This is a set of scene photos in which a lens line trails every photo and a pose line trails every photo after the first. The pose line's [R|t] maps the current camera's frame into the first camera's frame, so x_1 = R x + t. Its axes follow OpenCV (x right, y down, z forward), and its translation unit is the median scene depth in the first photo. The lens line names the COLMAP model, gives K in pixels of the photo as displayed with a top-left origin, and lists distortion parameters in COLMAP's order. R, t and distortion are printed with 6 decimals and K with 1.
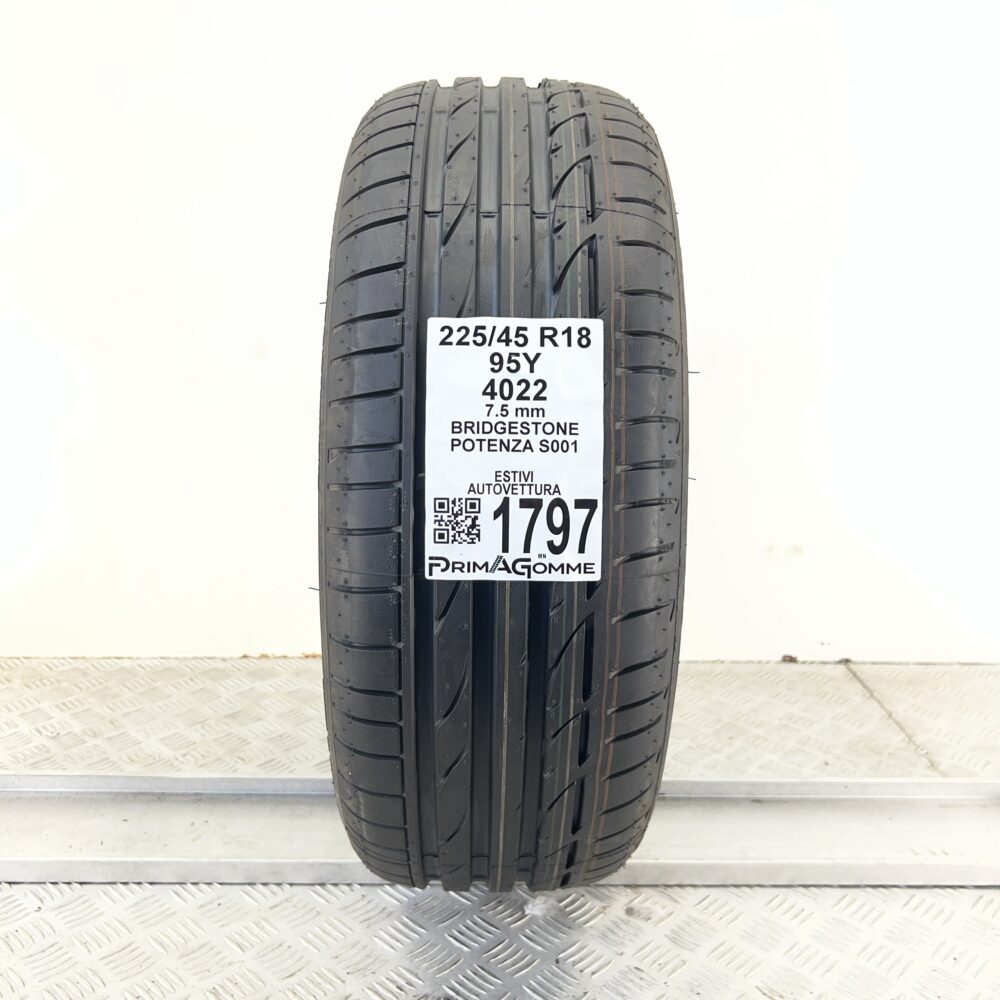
lens RADIAL K [[1050.1, 0, 500.0], [0, 1050.1, 500.0], [0, 0, 1]] dist [0.081968, -0.311450]
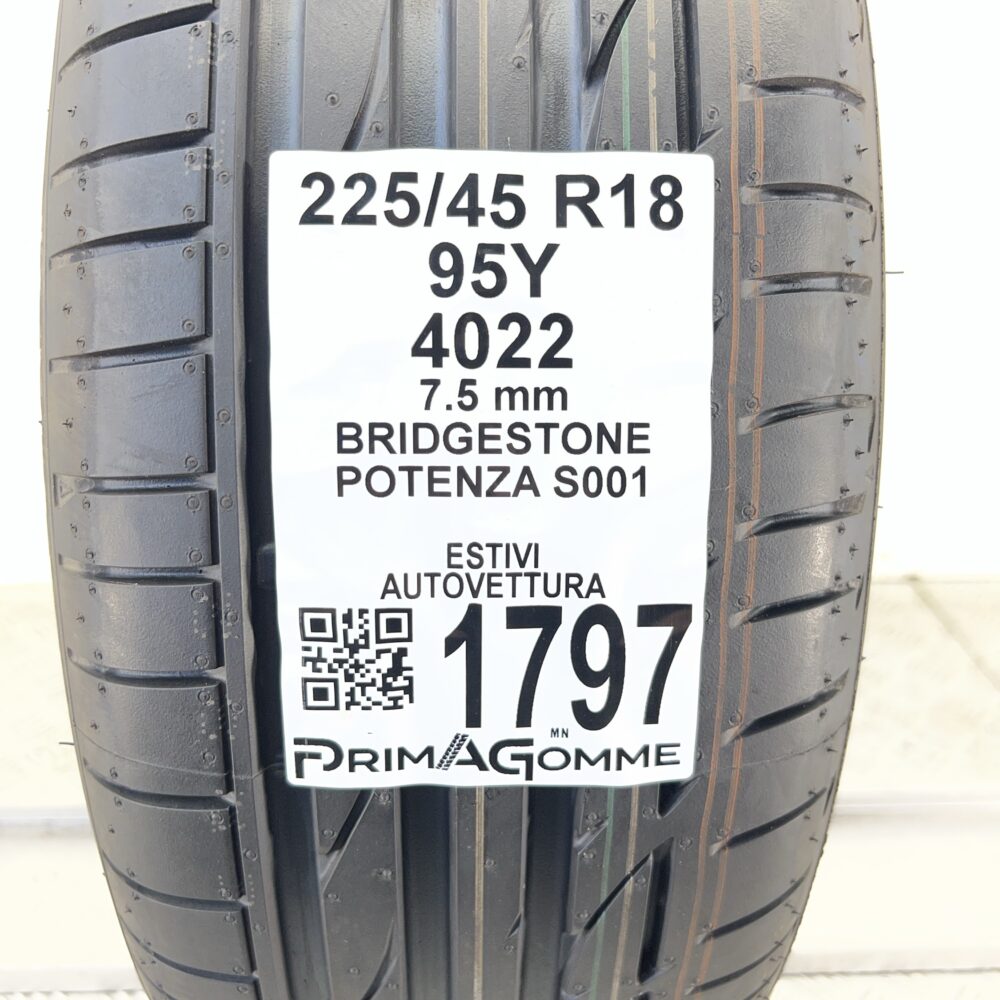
lens RADIAL K [[1050.1, 0, 500.0], [0, 1050.1, 500.0], [0, 0, 1]] dist [0.081968, -0.311450]
pose [[0.999638, -0.010344, 0.024819, 0.006182], [0.005631, 0.983112, 0.182916, -0.118356], [-0.026292, -0.182710, 0.982815, 0.595314]]
